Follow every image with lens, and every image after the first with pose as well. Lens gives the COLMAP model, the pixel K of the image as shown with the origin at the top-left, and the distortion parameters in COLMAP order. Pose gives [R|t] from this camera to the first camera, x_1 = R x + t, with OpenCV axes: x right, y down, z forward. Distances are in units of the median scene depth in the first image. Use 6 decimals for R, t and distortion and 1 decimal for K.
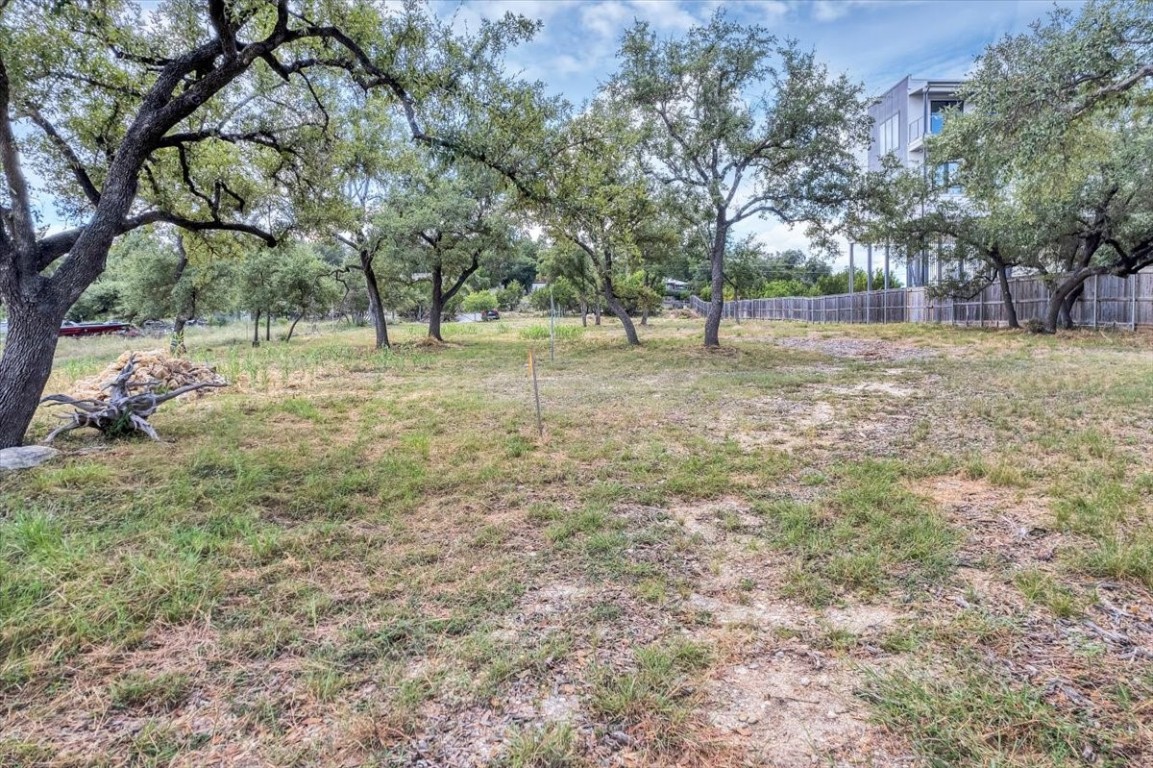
lens RADIAL K [[775.7, 0, 576.5], [0, 775.7, 384.0], [0, 0, 1]] dist [-0.089090, 0.085506]
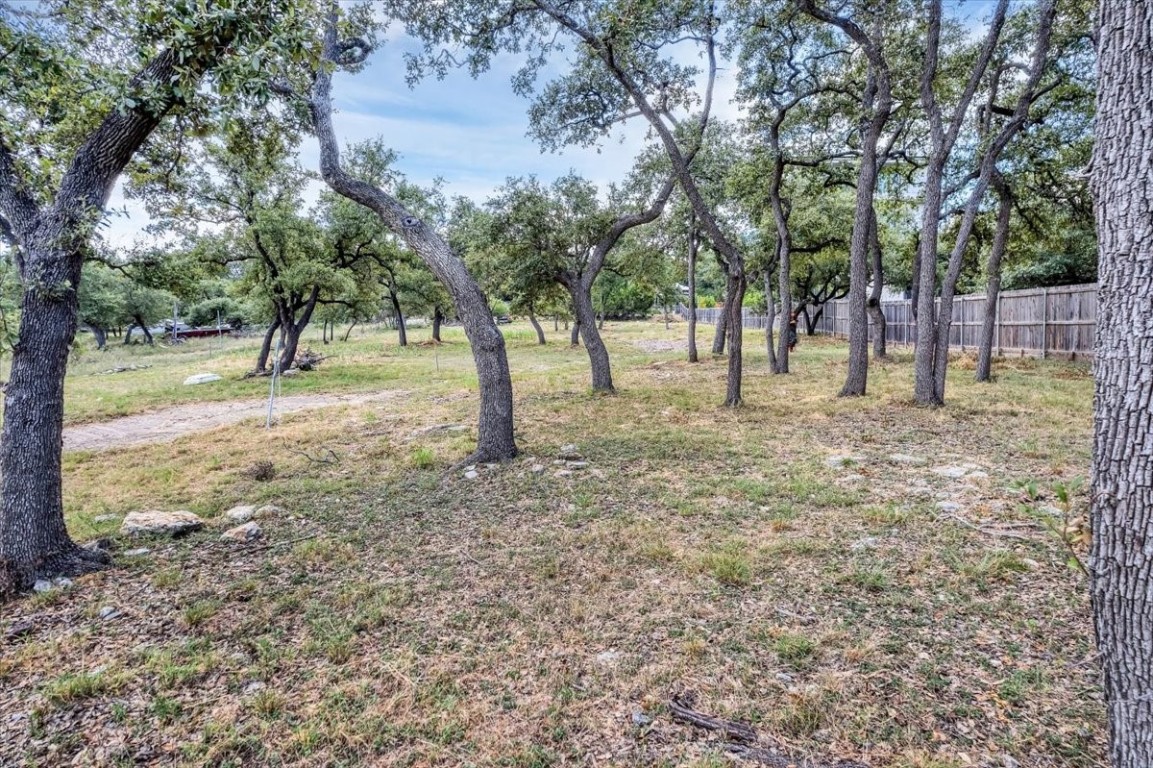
lens RADIAL K [[775.7, 0, 576.5], [0, 775.7, 384.0], [0, 0, 1]] dist [-0.089090, 0.085506]
pose [[0.998579, 0.005834, -0.052968, 0.204512], [-0.005794, 0.999983, 0.000905, 0.032300], [0.052972, -0.000597, 0.998596, -0.626649]]
